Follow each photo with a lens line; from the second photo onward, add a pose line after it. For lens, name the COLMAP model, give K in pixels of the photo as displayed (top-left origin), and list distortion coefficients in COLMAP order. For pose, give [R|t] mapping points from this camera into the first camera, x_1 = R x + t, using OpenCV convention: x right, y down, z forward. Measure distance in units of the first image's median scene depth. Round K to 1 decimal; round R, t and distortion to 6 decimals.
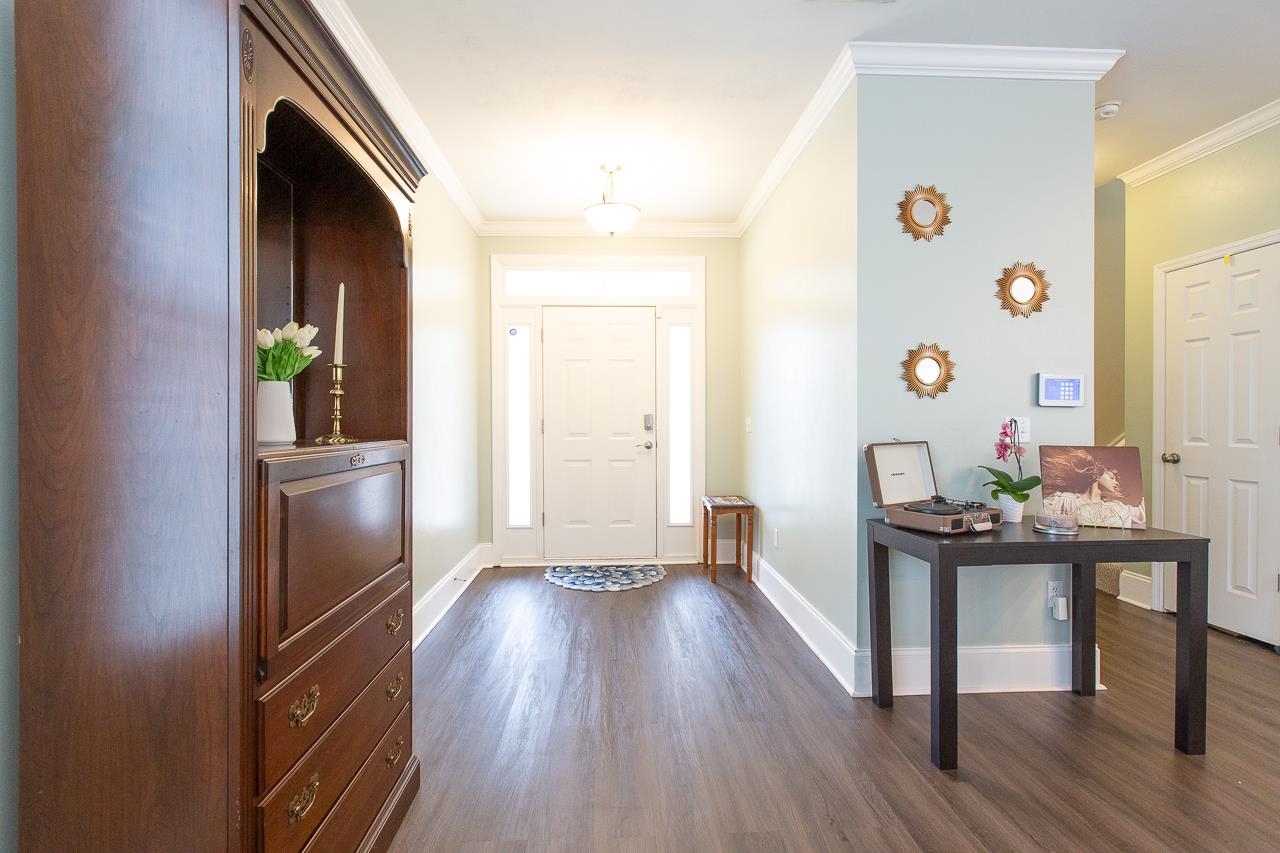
lens RADIAL K [[572.6, 0, 636.2], [0, 572.6, 425.8], [0, 0, 1]] dist [-0.000633, -0.000278]
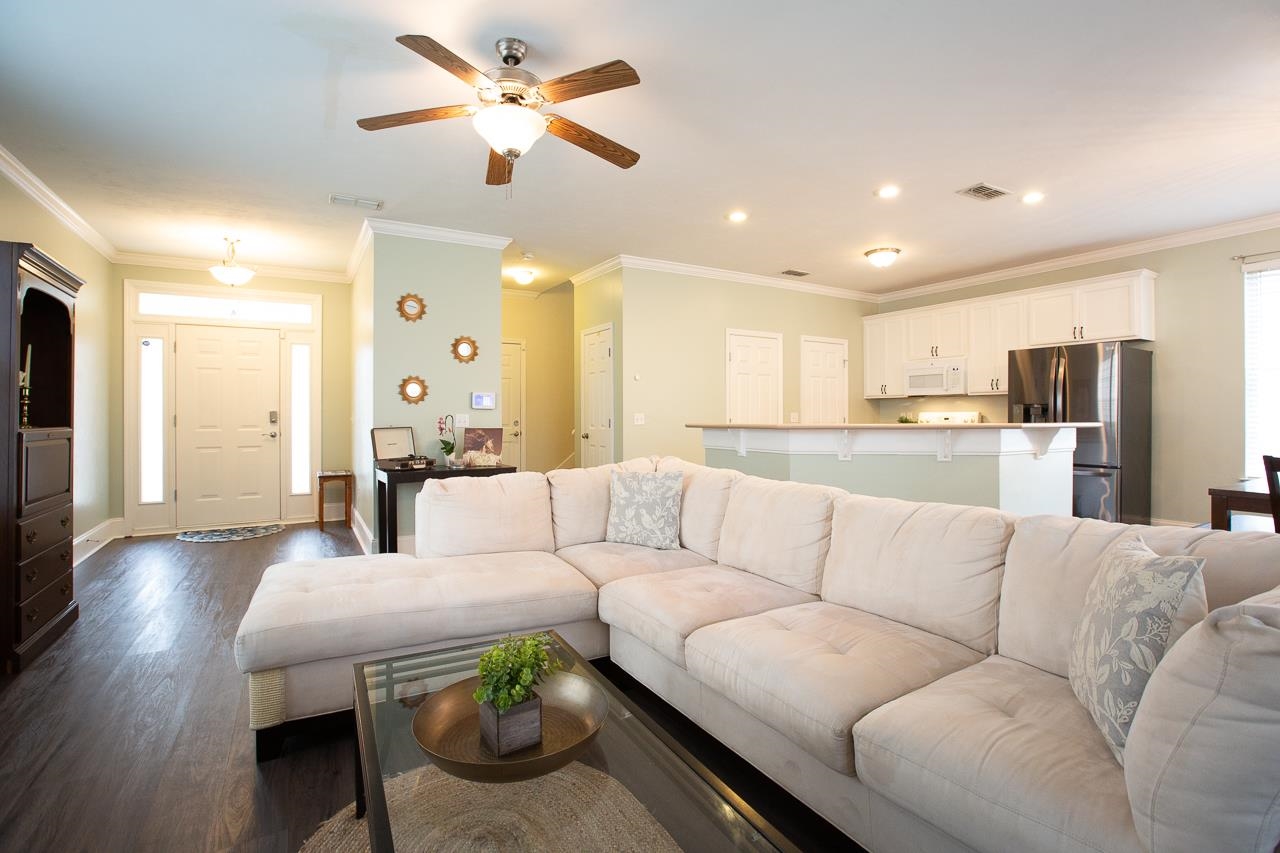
lens RADIAL K [[595.7, 0, 641.1], [0, 595.7, 414.1], [0, 0, 1]] dist [-0.045729, 0.018361]
pose [[0.883235, 0.000252, 0.468931, 0.150108], [0.004726, 0.999944, -0.009437, 0.003771], [-0.468907, 0.010551, 0.883184, -0.649462]]
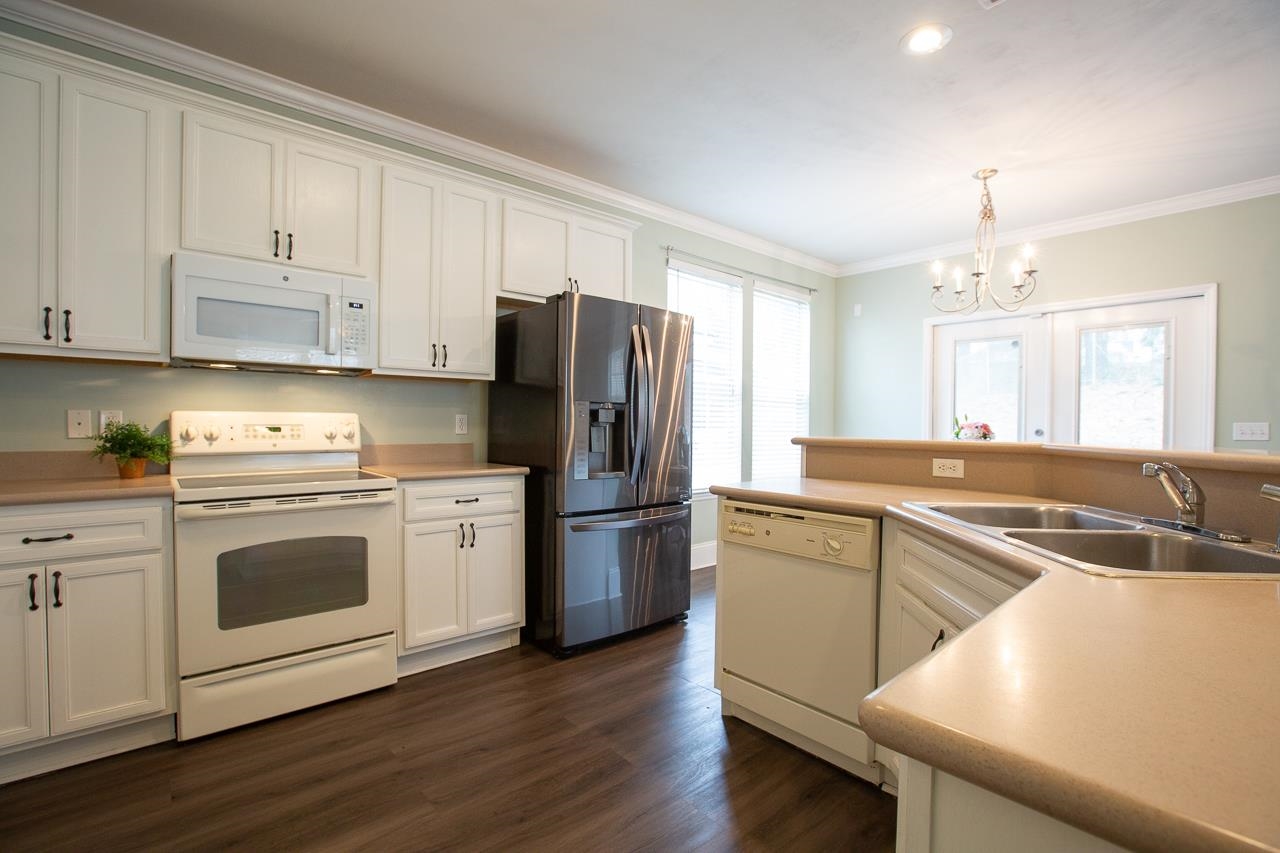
lens RADIAL K [[580.4, 0, 636.6], [0, 580.4, 429.7], [0, 0, 1]] dist [-0.067765, 0.029049]
pose [[-0.619357, -0.012843, 0.785004, 0.963170], [-0.002864, 0.999896, 0.014099, -0.004074], [-0.785104, 0.006484, -0.619330, 0.484287]]
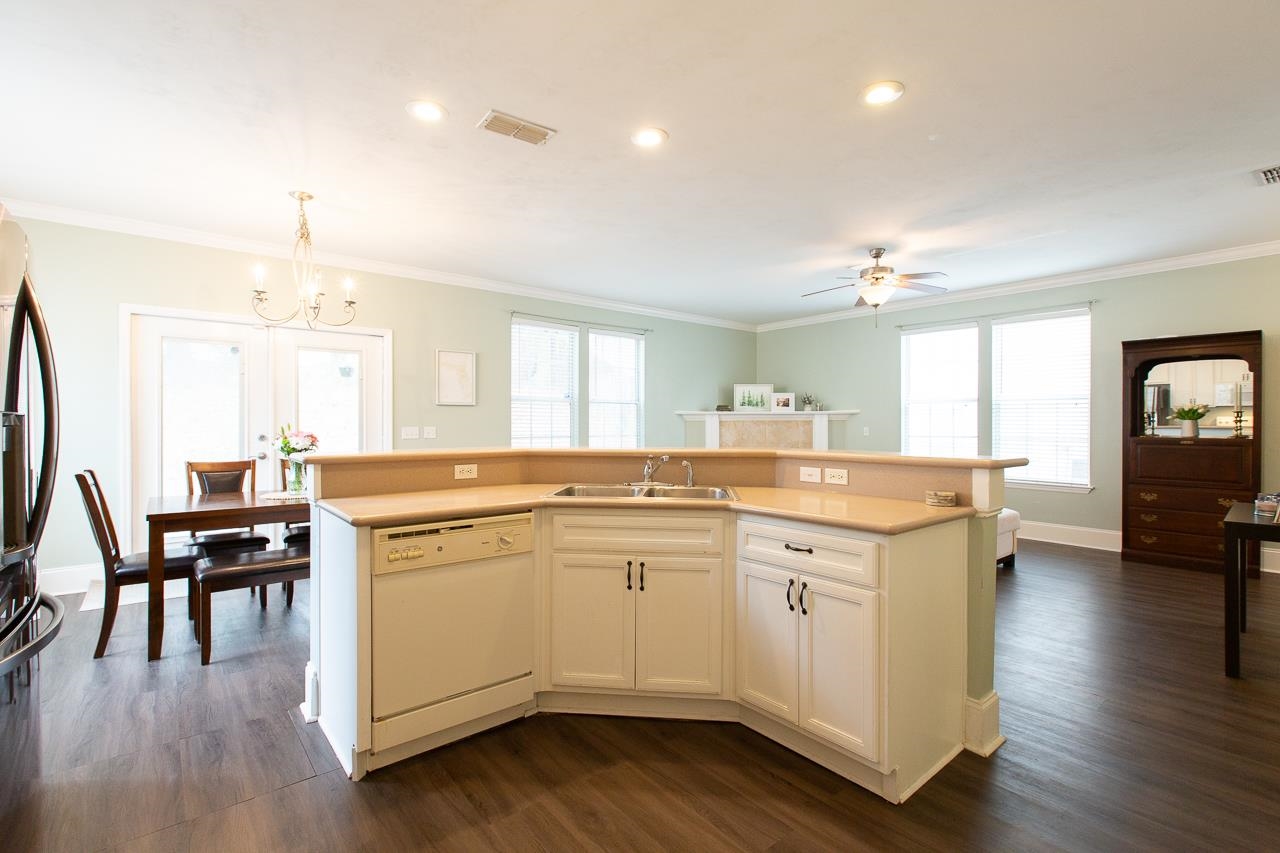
lens RADIAL K [[588.2, 0, 636.3], [0, 588.2, 429.4], [0, 0, 1]] dist [-0.050000, 0.020111]
pose [[-0.802773, 0.008356, -0.596226, 1.427865], [-0.000845, 0.999885, 0.015151, -0.021601], [0.596284, 0.012666, -0.802673, 0.599712]]
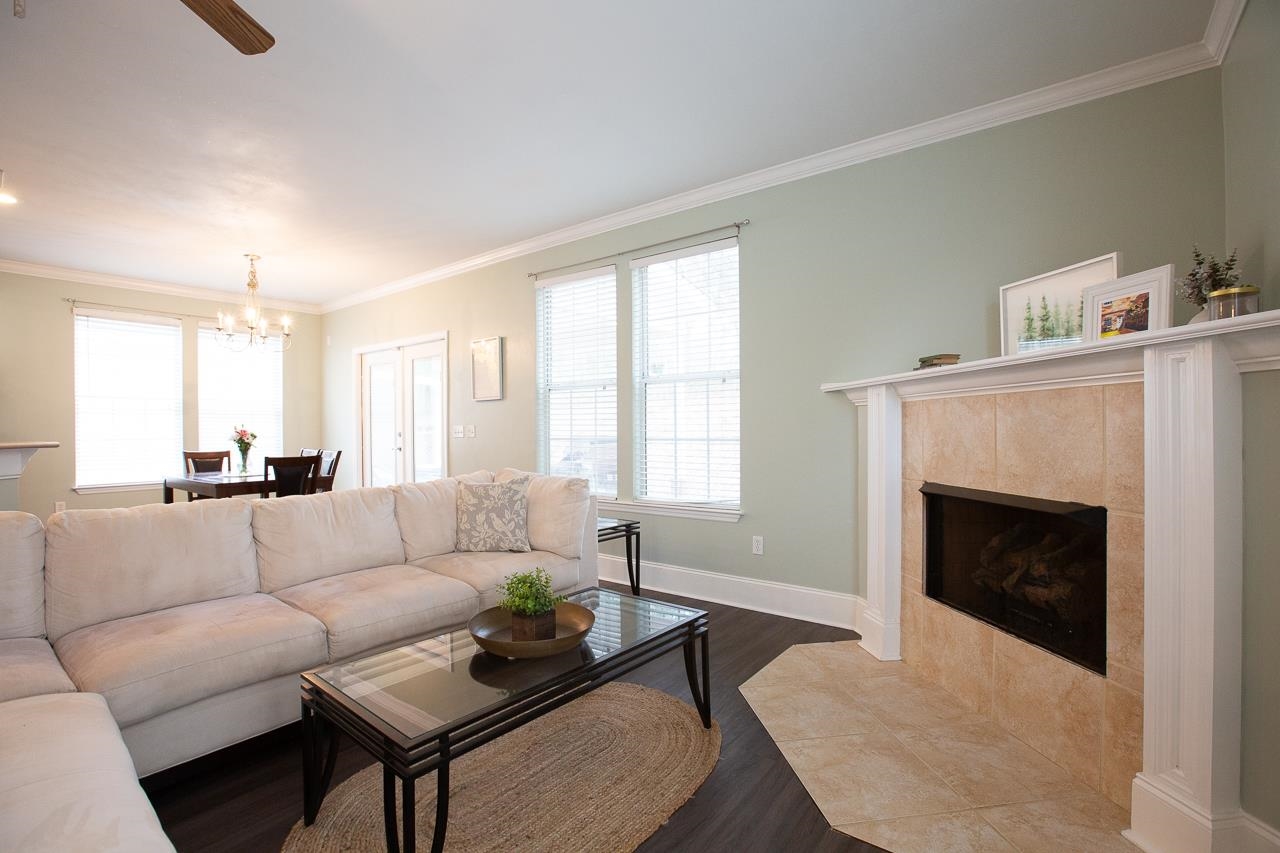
lens RADIAL K [[588.2, 0, 636.3], [0, 588.2, 429.4], [0, 0, 1]] dist [-0.050000, 0.020111]
pose [[-0.754766, 0.007964, 0.655945, -0.134594], [0.015943, 0.999854, 0.006205, 0.002047], [-0.655800, 0.015141, -0.754783, -0.052756]]
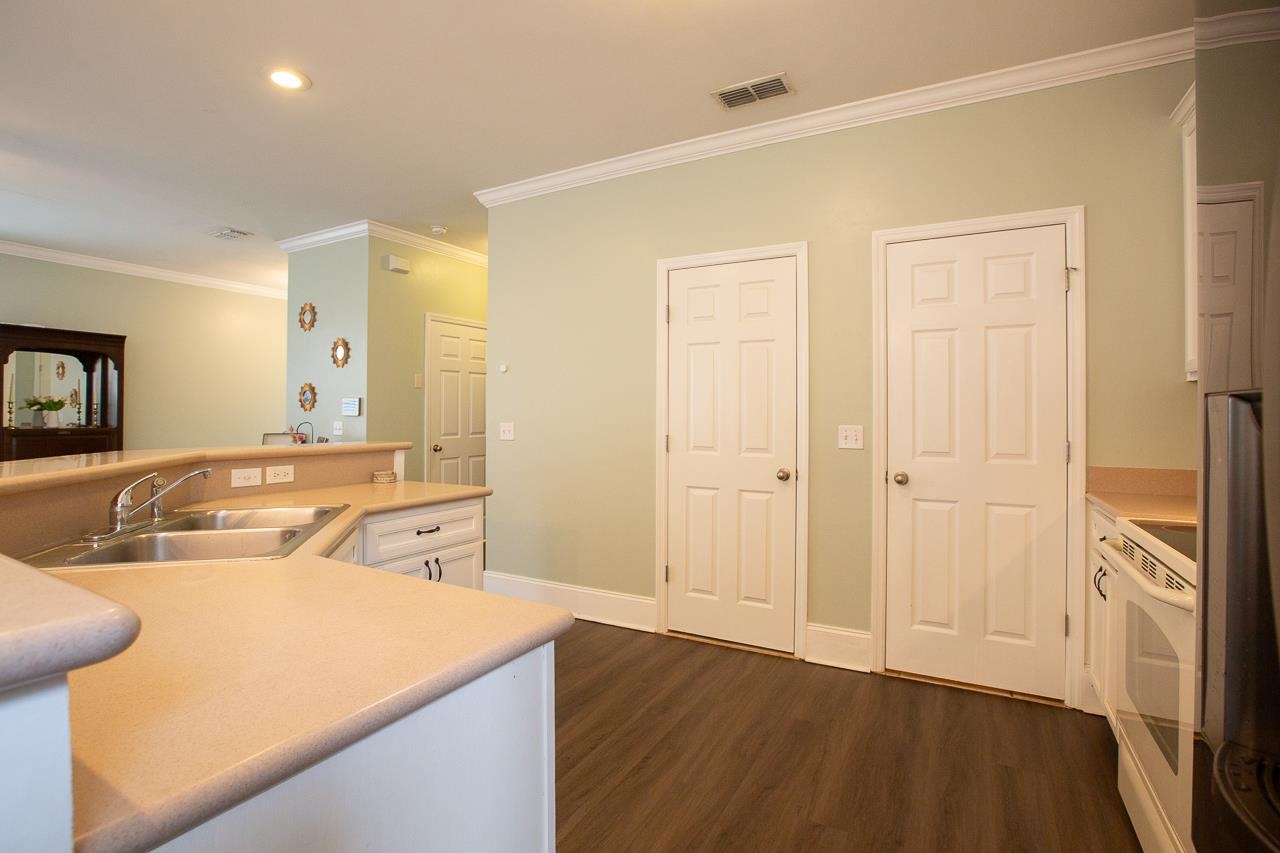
lens RADIAL K [[606.2, 0, 615.2], [0, 606.2, 413.1], [0, 0, 1]] dist [-0.046918, 0.000203]
pose [[0.843803, 0.003068, -0.536644, 1.471525], [-0.008985, 0.999924, -0.008411, -0.019866], [0.536577, 0.011919, 0.843767, -0.096857]]
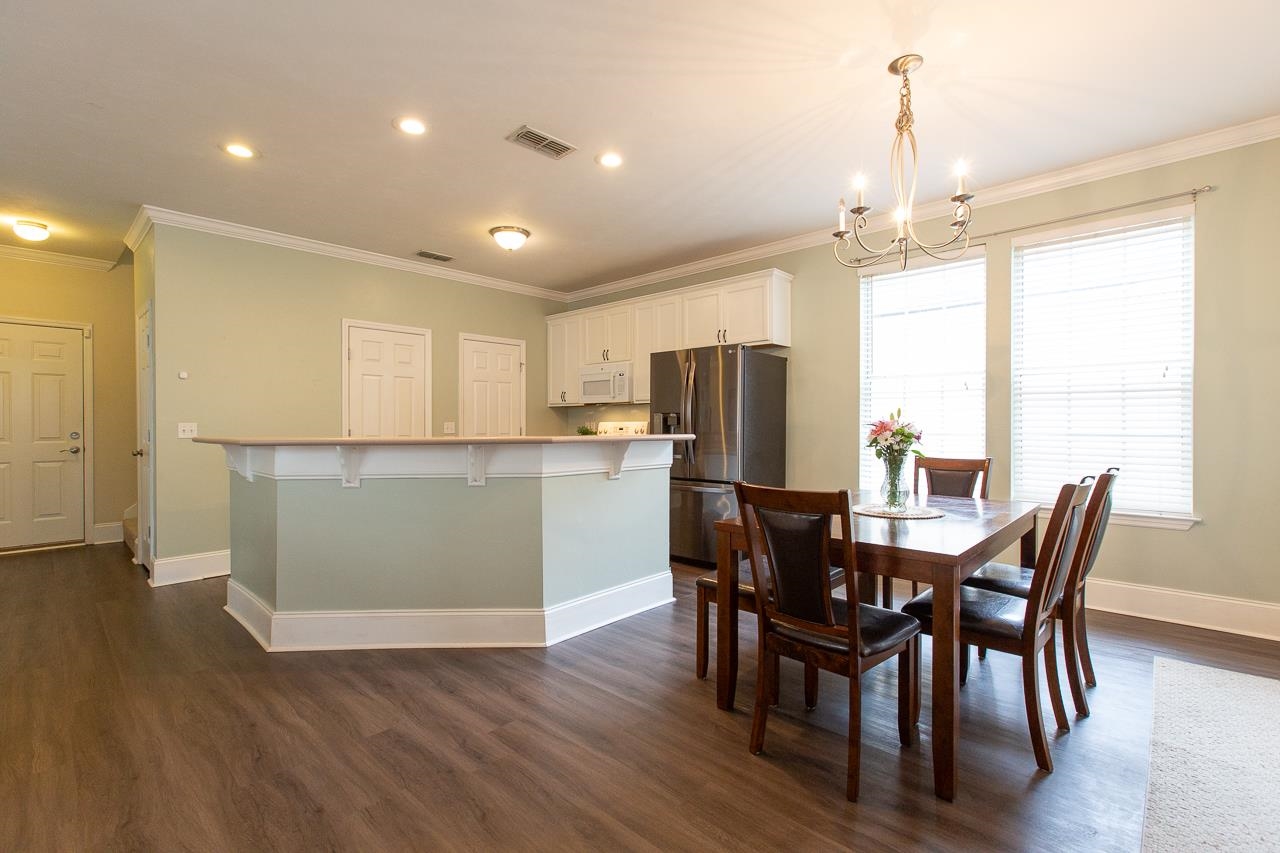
lens RADIAL K [[572.6, 0, 636.2], [0, 572.6, 425.8], [0, 0, 1]] dist [-0.000633, -0.000278]
pose [[0.720221, -0.002319, 0.693741, 0.684219], [0.006328, 0.999975, -0.003228, 0.002101], [-0.693716, 0.006715, 0.720218, -0.685801]]
